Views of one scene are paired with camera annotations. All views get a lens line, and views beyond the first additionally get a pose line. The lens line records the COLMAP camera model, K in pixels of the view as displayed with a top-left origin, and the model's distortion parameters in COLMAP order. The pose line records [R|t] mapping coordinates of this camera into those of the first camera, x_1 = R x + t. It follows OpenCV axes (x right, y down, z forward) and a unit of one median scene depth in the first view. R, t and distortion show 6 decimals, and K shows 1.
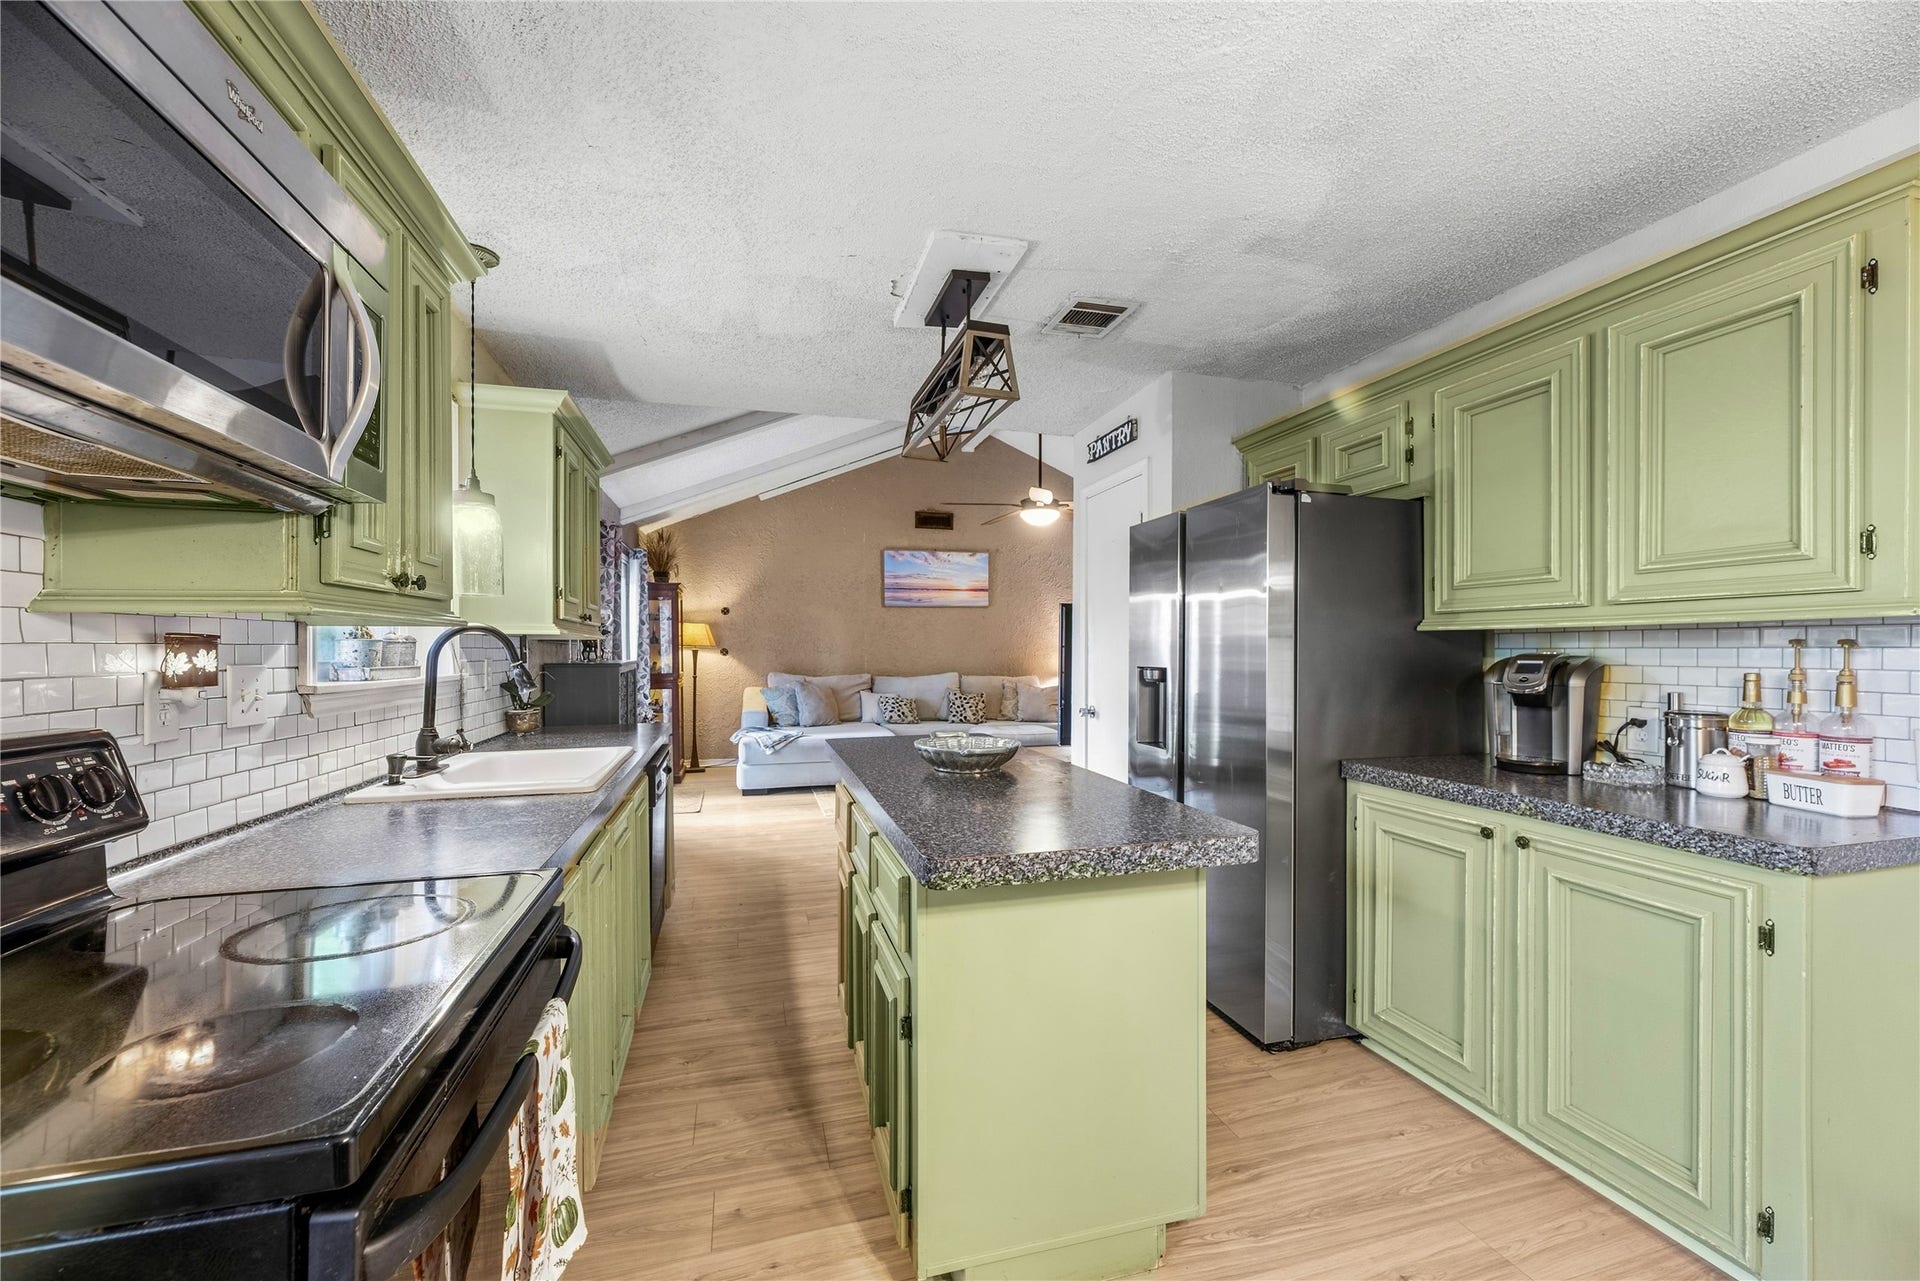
lens RADIAL K [[783.1, 0, 968.2], [0, 783.1, 647.9], [0, 0, 1]] dist [0.002780, 0.000138]
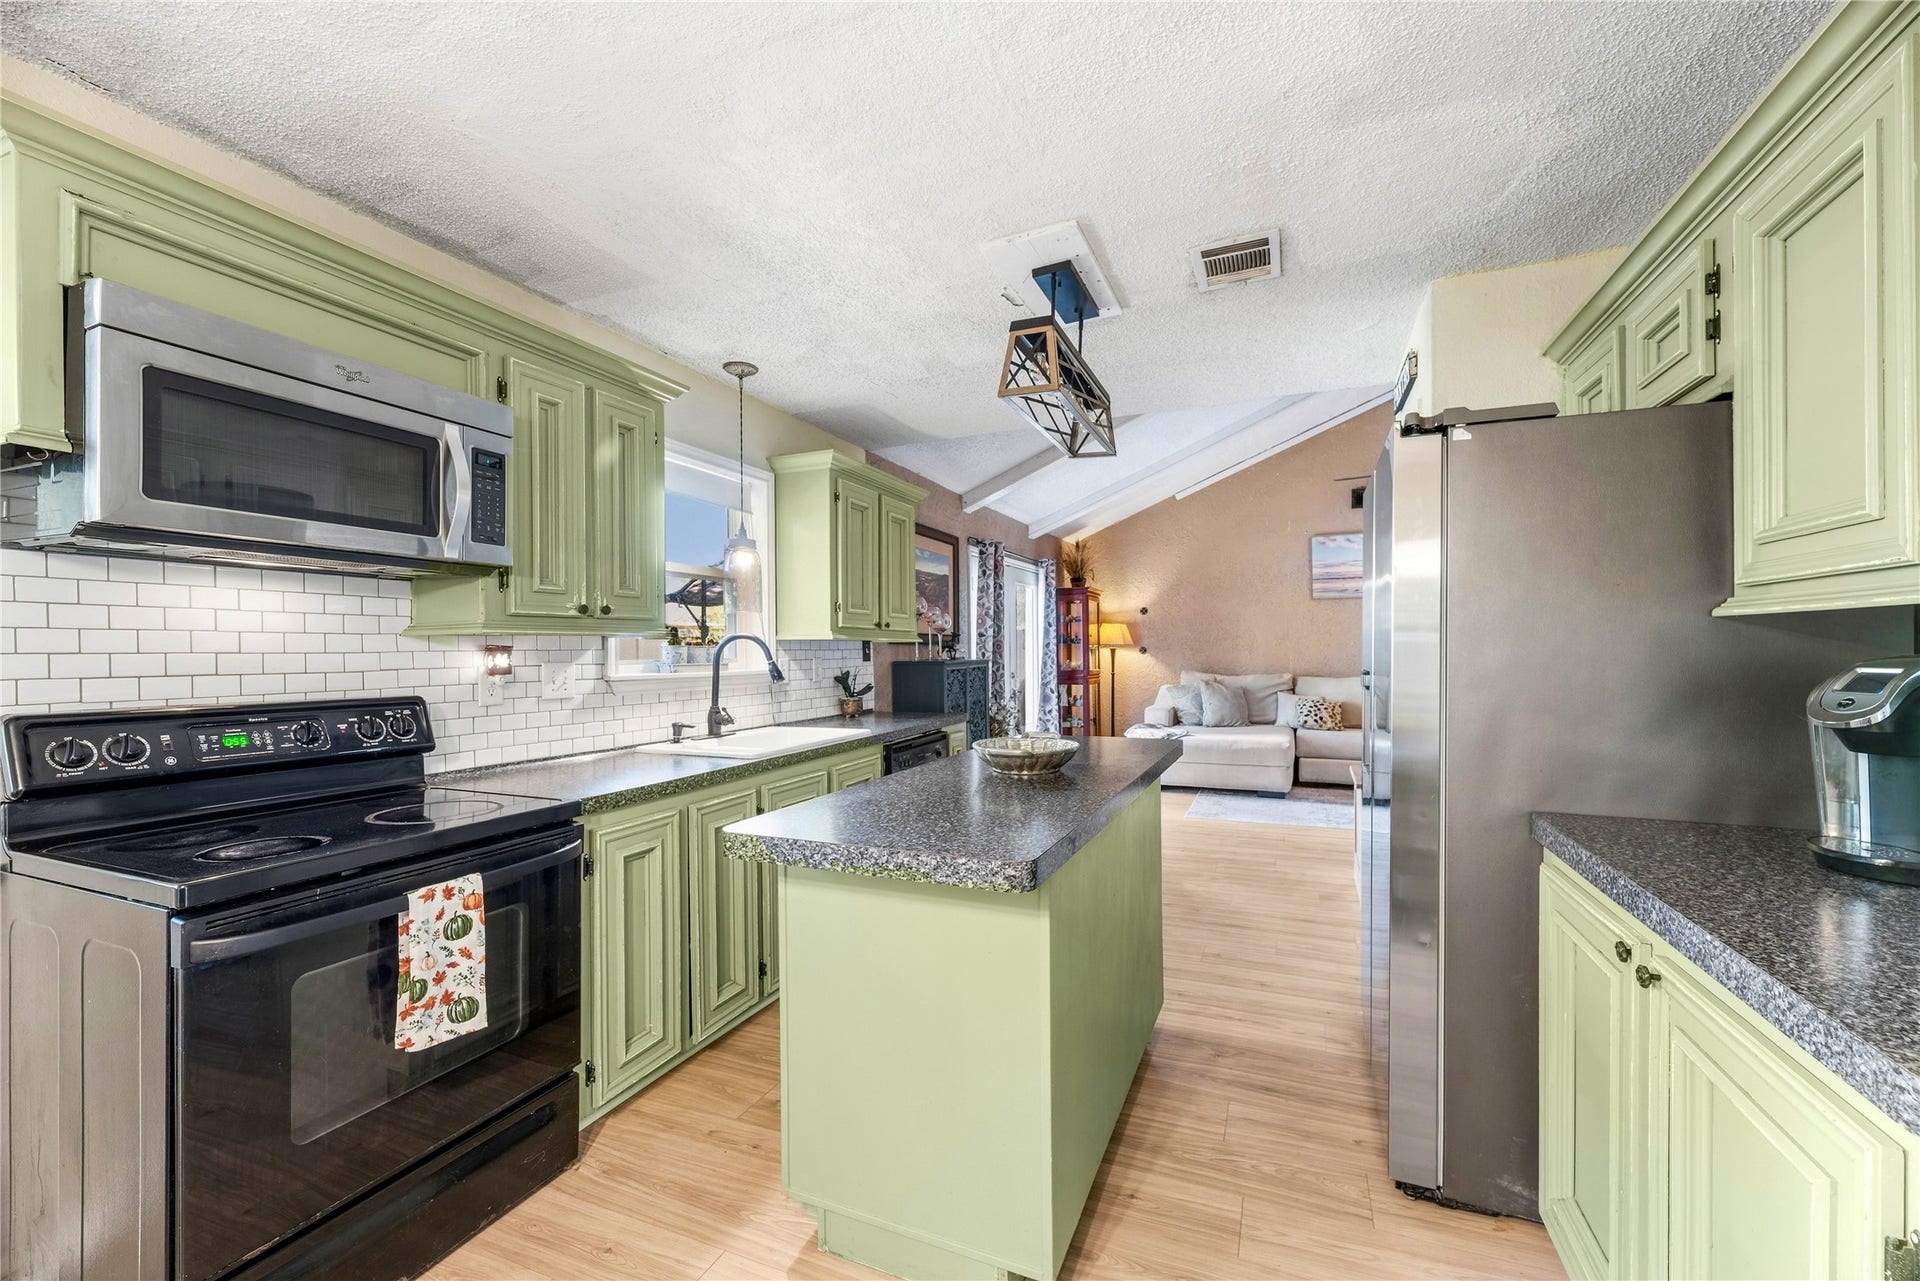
lens RADIAL K [[775.4, 0, 957.3], [0, 775.4, 648.6], [0, 0, 1]] dist [-0.000934, -0.000162]
pose [[0.770378, -0.005121, -0.637567, 0.438472], [0.007956, 0.999967, 0.001582, -0.002022], [0.637538, -0.006292, 0.770393, 0.143870]]
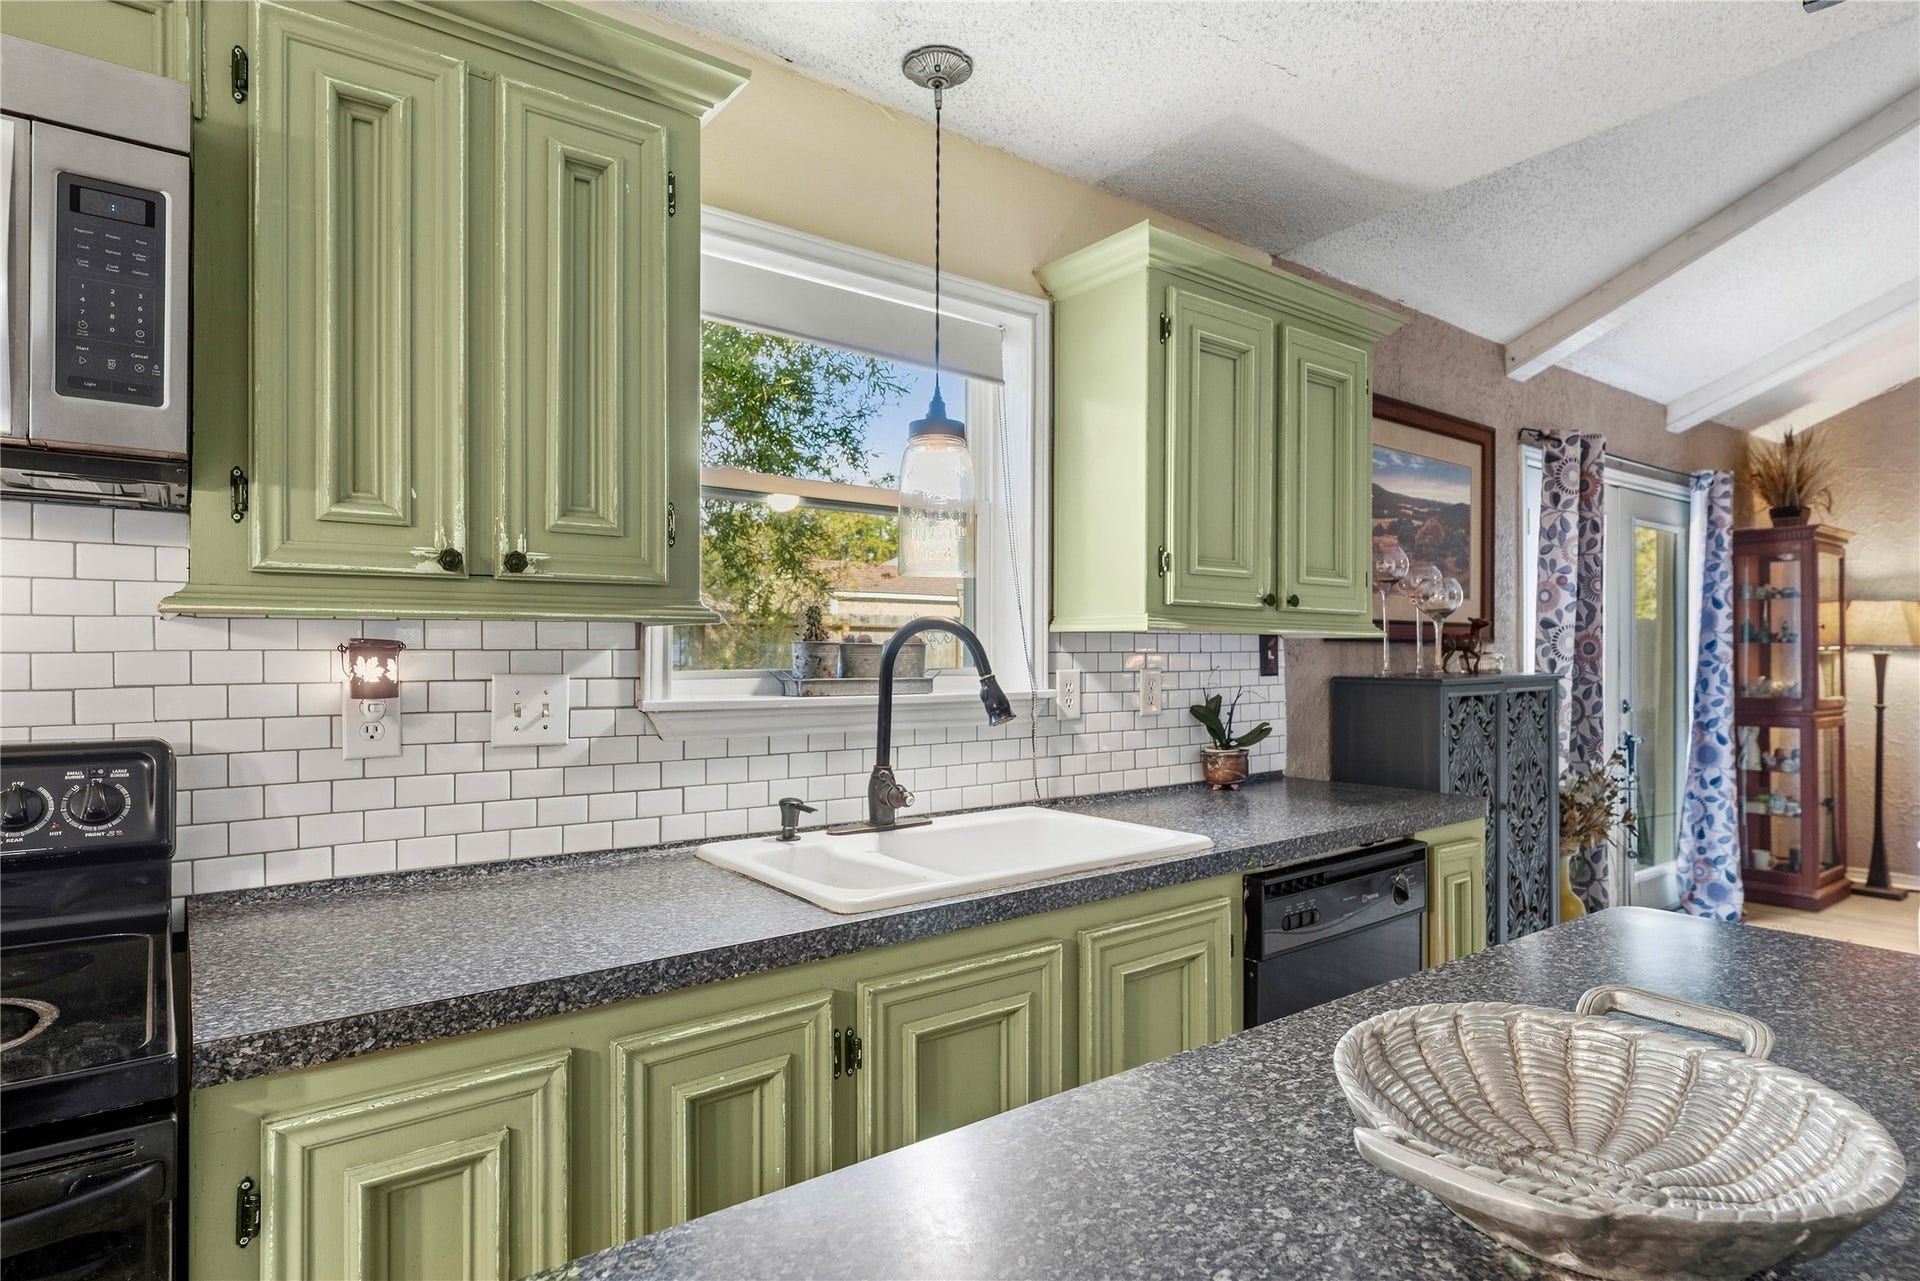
lens RADIAL K [[1038.2, 0, 961.6], [0, 1038.2, 652.8], [0, 0, 1]] dist [0.000442, 0.000059]
pose [[0.362258, 0.002509, -0.932075, 0.166488], [0.001089, 0.999995, 0.003116, -0.002410], [0.932077, -0.002144, 0.362253, 0.561151]]
